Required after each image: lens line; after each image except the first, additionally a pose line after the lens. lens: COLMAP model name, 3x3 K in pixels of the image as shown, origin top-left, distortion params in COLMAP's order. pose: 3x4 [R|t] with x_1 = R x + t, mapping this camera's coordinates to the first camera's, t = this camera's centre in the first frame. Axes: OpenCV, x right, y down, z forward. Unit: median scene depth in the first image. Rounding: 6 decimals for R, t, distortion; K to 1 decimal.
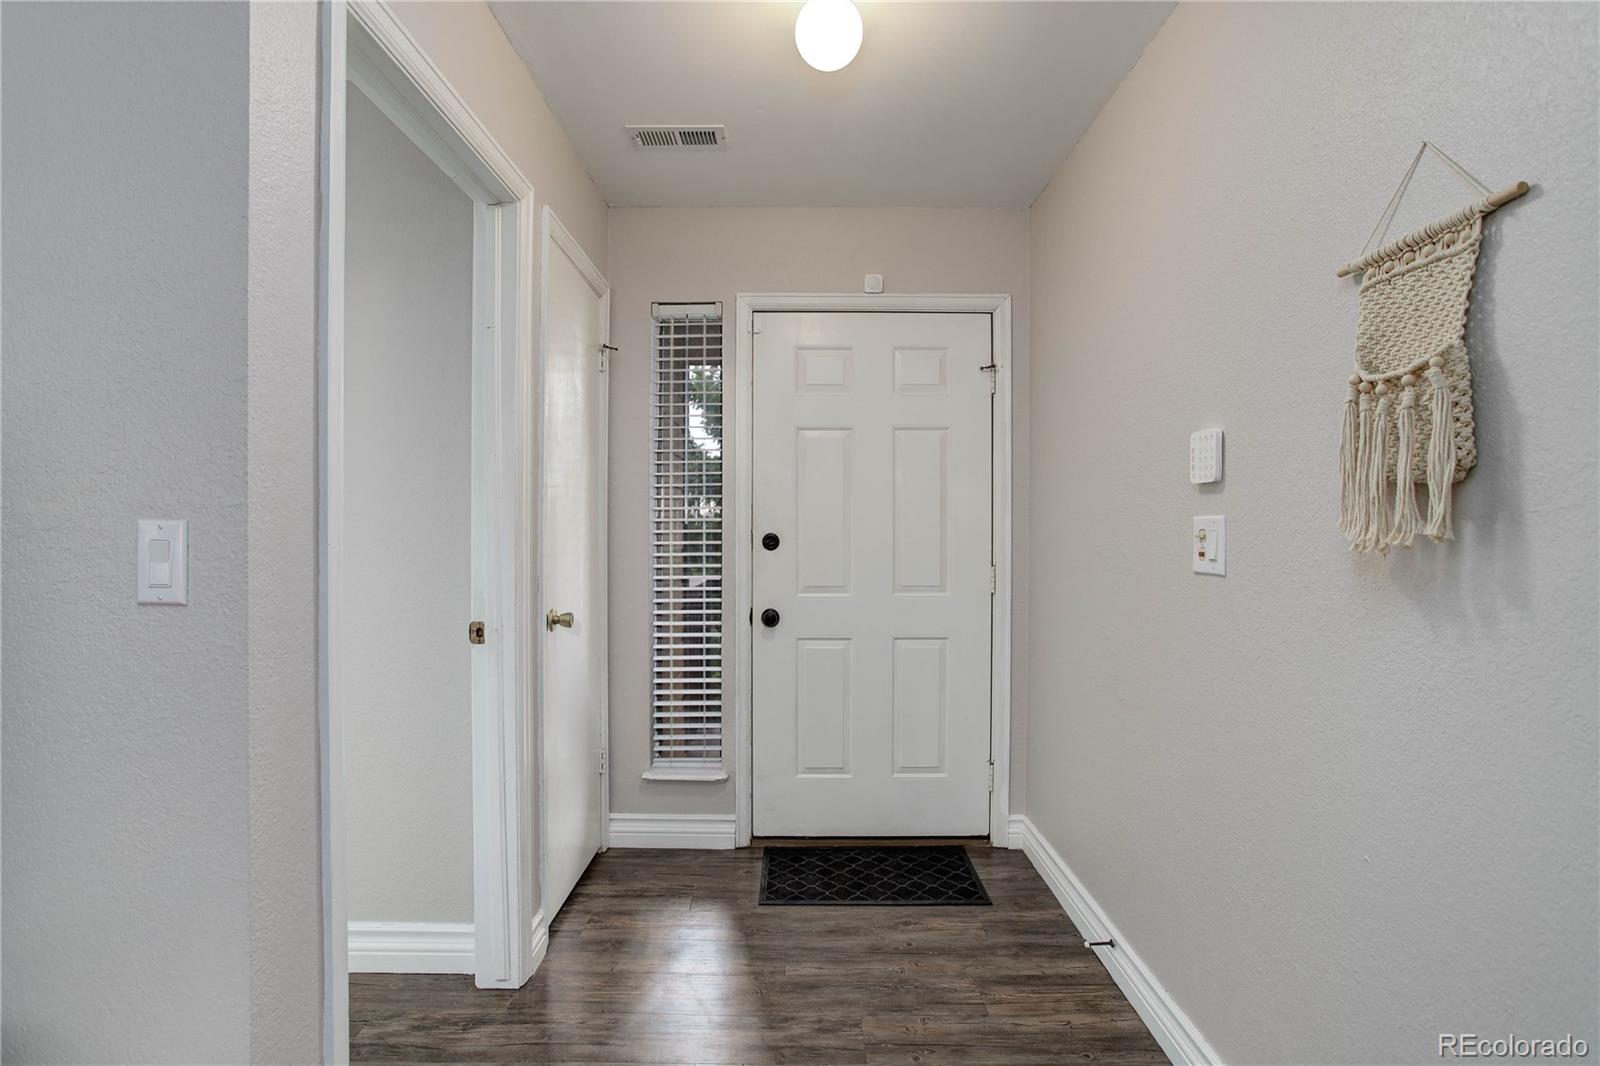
lens RADIAL K [[767.0, 0, 798.1], [0, 767.0, 537.4], [0, 0, 1]] dist [-0.009952, 0.000367]
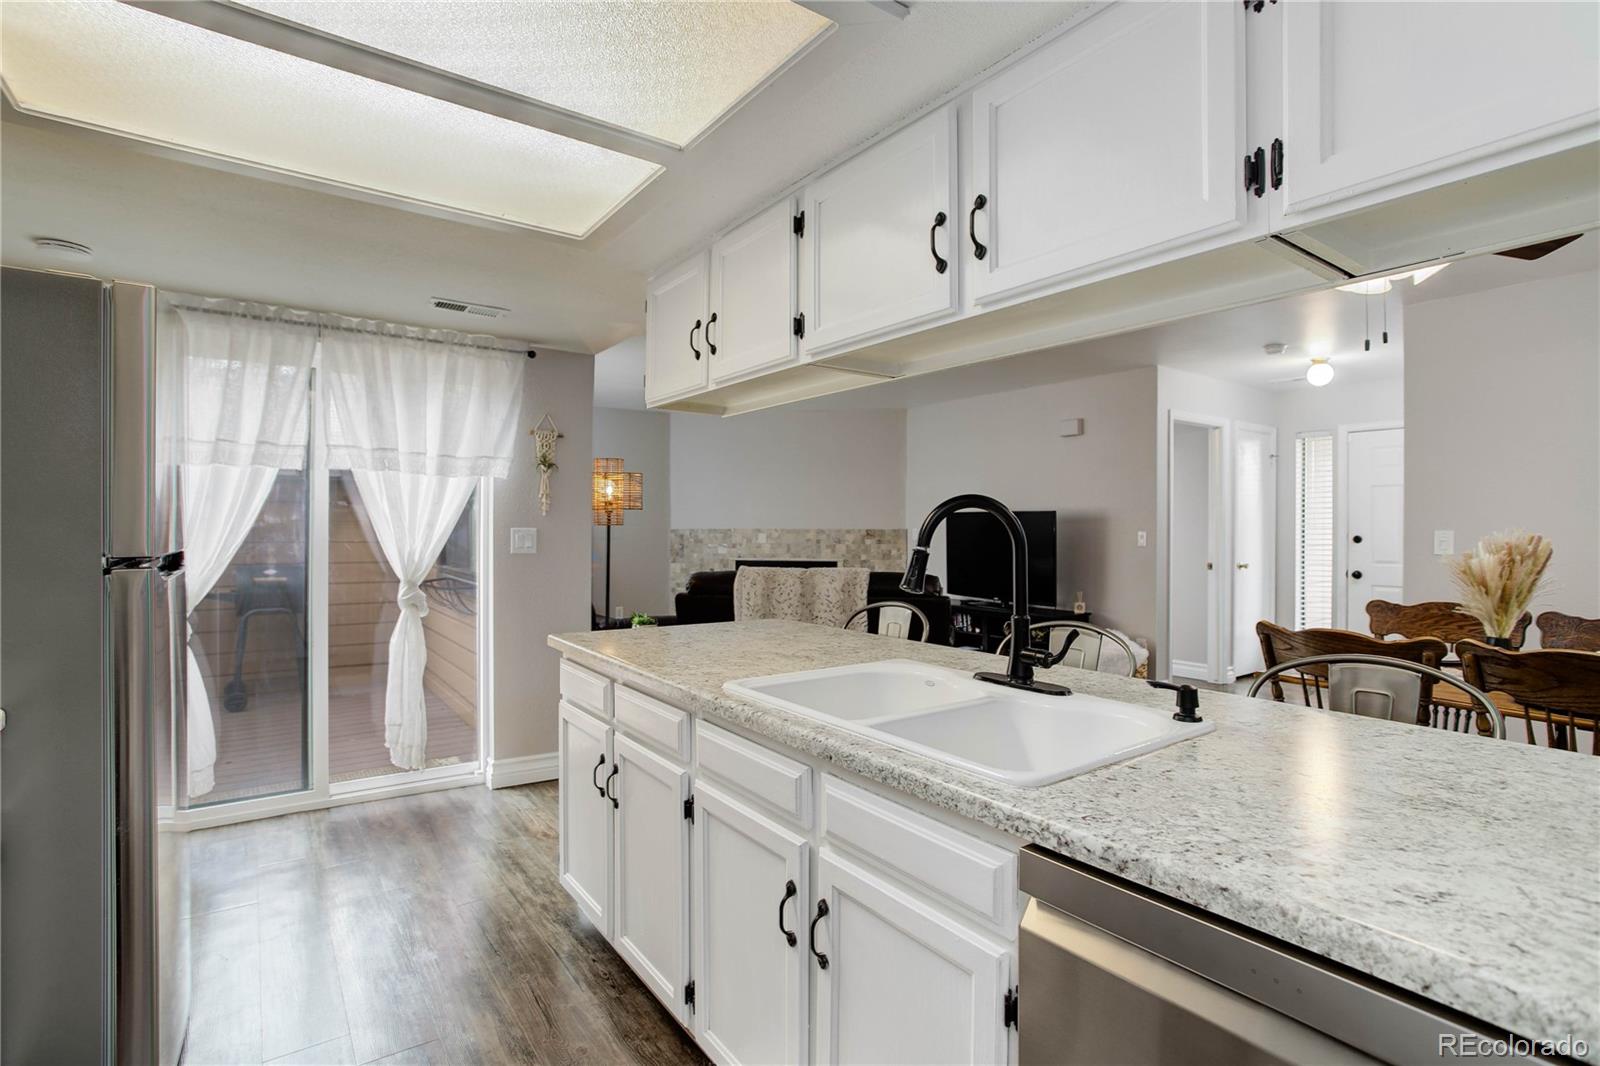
lens RADIAL K [[767.0, 0, 802.5], [0, 767.0, 532.6], [0, 0, 1]] dist [-0.009952, 0.000367]
pose [[0.588531, 0.006110, -0.808451, 1.021016], [-0.009774, 0.999952, 0.000442, 0.002437], [0.808415, 0.007642, 0.588563, -1.979003]]
